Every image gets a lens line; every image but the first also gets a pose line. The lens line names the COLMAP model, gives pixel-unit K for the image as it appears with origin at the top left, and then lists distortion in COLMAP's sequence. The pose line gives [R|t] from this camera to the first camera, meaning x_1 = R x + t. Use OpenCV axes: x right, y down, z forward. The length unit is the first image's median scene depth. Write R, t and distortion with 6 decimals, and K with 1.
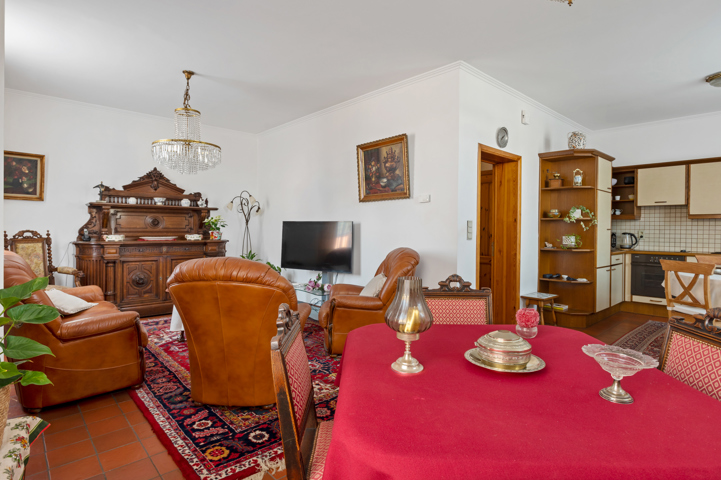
lens RADIAL K [[384.8, 0, 360.9], [0, 384.8, 233.3], [0, 0, 1]] dist [-0.000405, -0.000781]
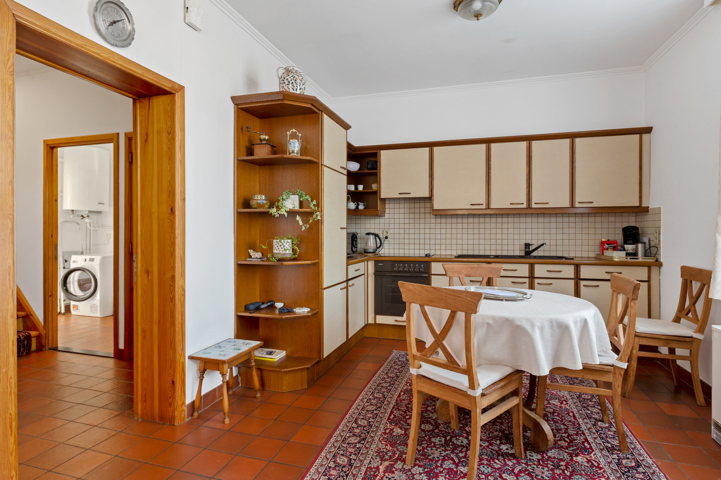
lens RADIAL K [[388.2, 0, 360.5], [0, 388.2, 240.0], [0, 0, 1]] dist [-0.004564, -0.000739]
pose [[0.860182, -0.019781, 0.509603, 0.308045], [0.013529, 0.999781, 0.015972, 0.000263], [-0.509807, -0.006844, 0.860262, 0.378249]]
